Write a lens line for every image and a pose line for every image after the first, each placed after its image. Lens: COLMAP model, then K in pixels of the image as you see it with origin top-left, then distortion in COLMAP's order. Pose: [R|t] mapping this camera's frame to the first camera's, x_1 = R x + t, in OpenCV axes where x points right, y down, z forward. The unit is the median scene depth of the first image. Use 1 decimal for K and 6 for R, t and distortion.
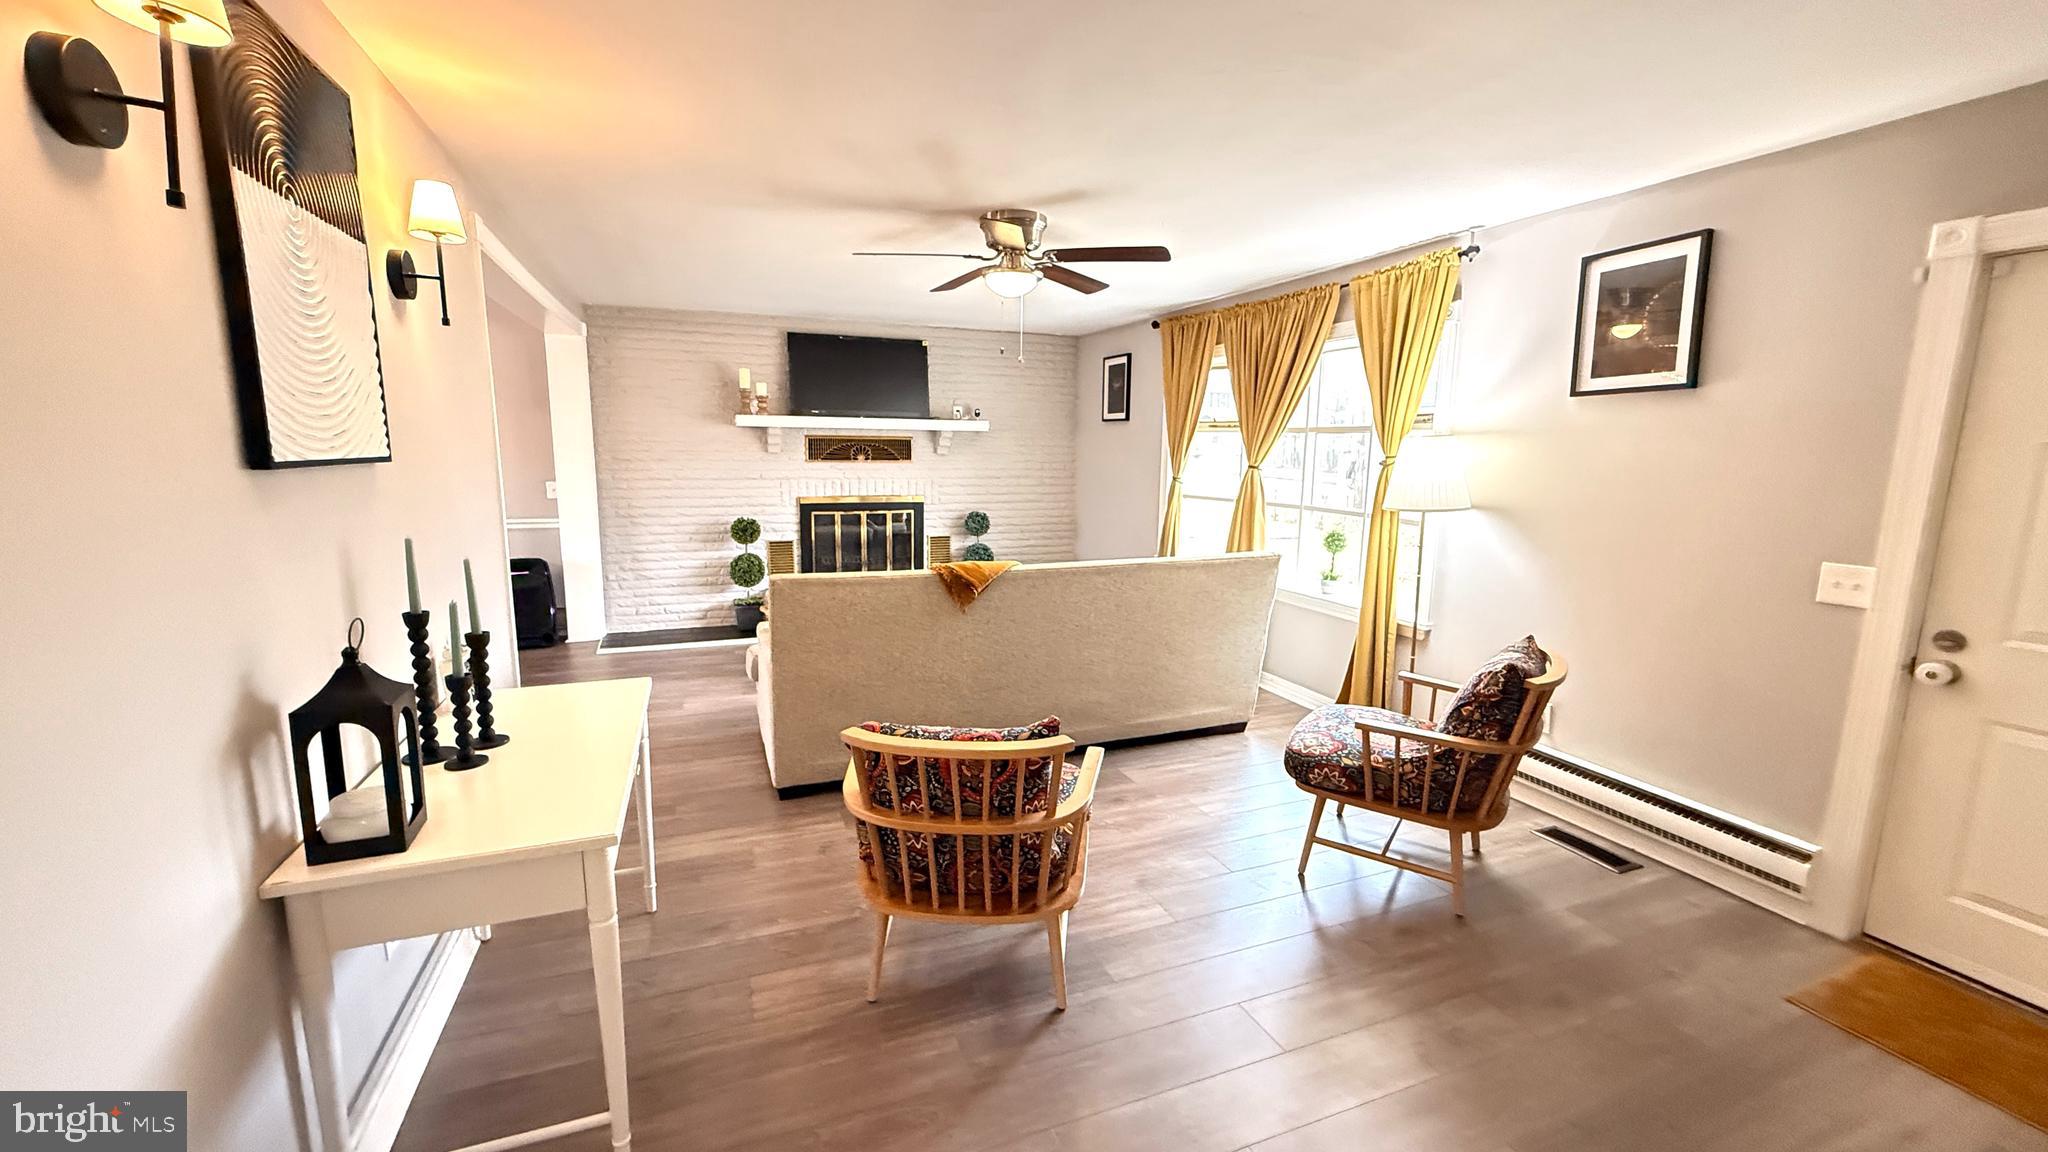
lens RADIAL K [[814.8, 0, 1021.3], [0, 814.8, 576.1], [0, 0, 1]] dist [-0.001788, -0.000060]
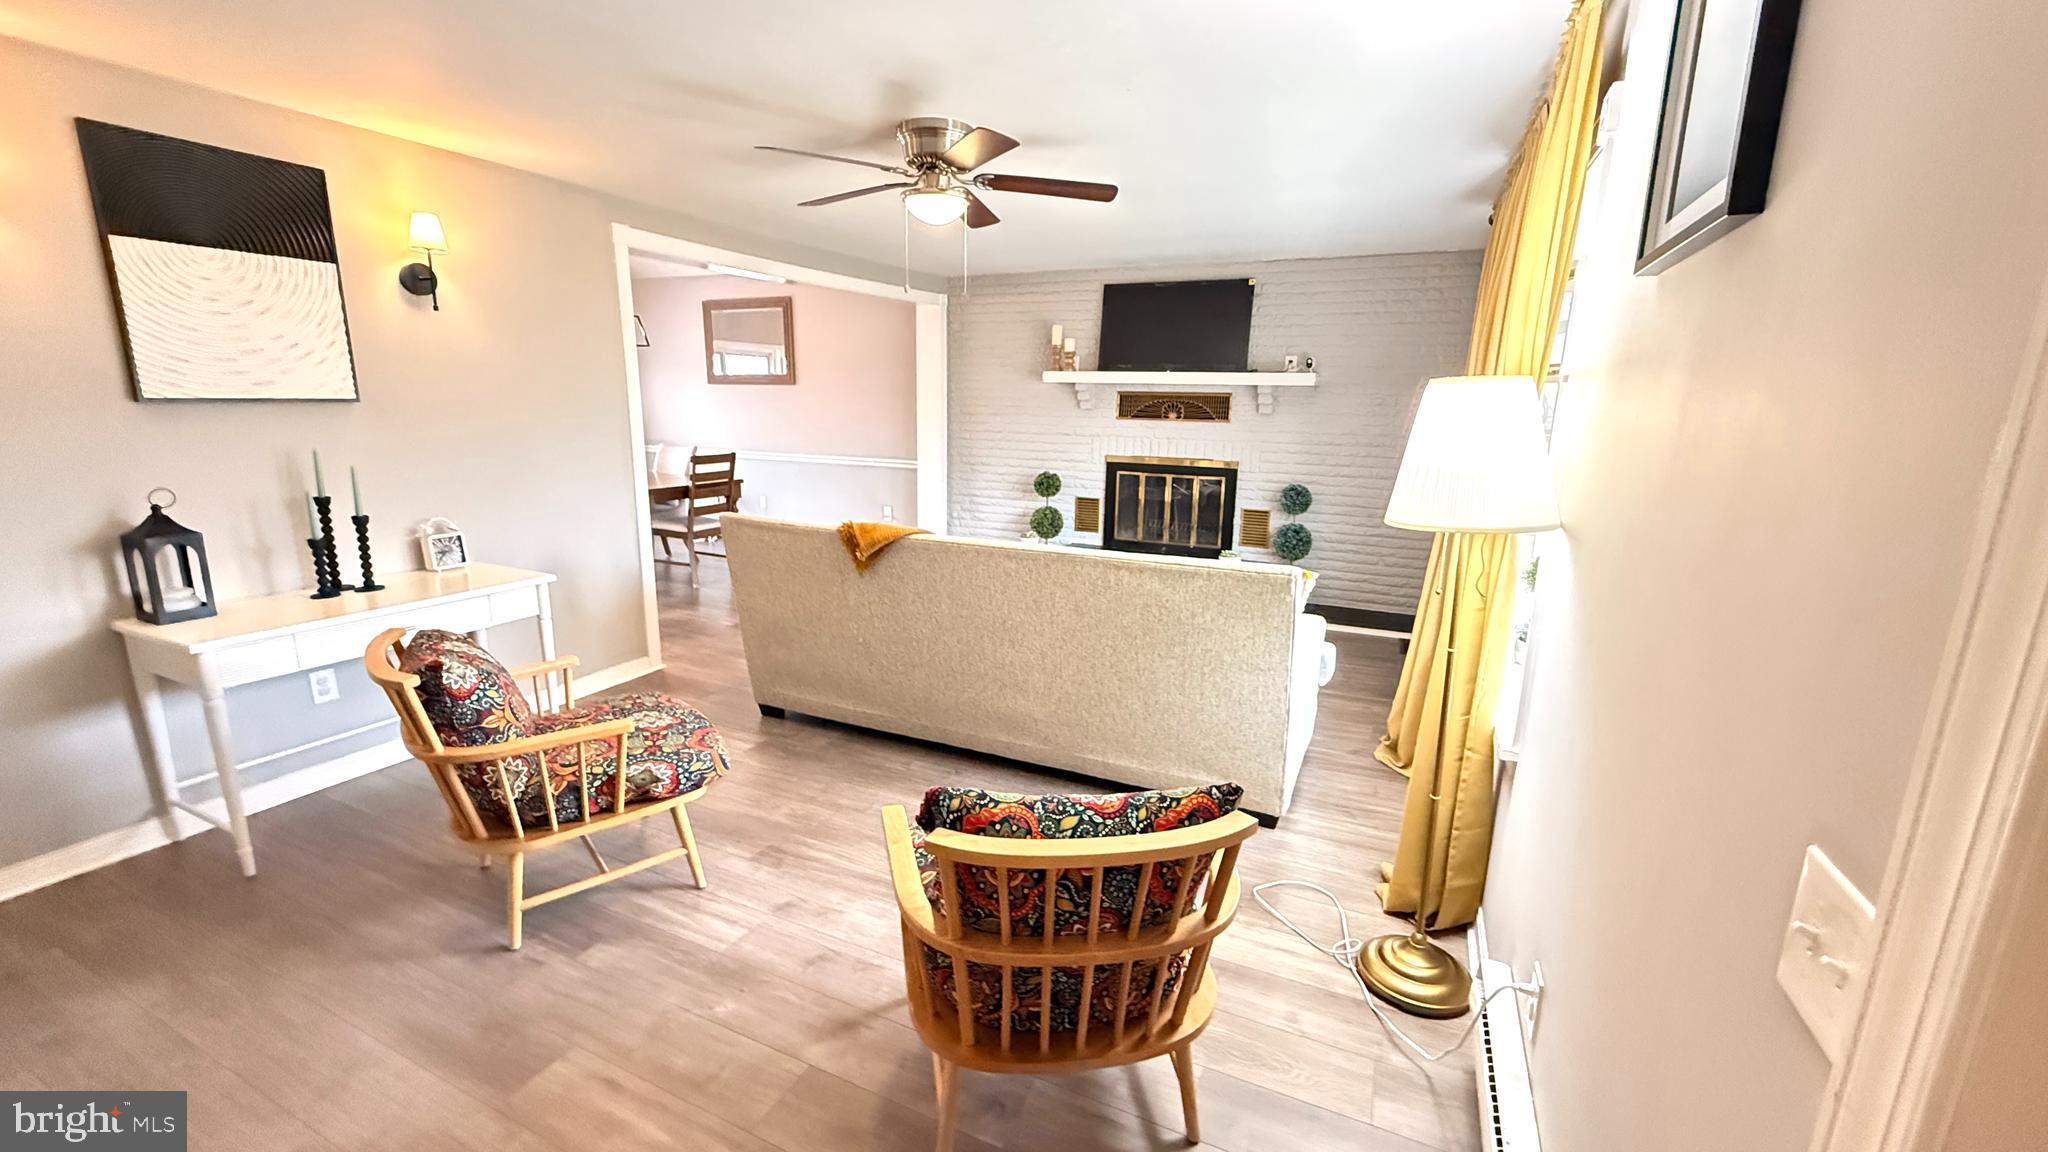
lens RADIAL K [[814.8, 0, 1021.3], [0, 814.8, 576.1], [0, 0, 1]] dist [-0.001788, -0.000060]
pose [[0.683475, 0.157542, -0.712771, 0.392374], [-0.125561, 0.987253, 0.097809, -0.037240], [0.719094, 0.022647, 0.694543, 0.255863]]
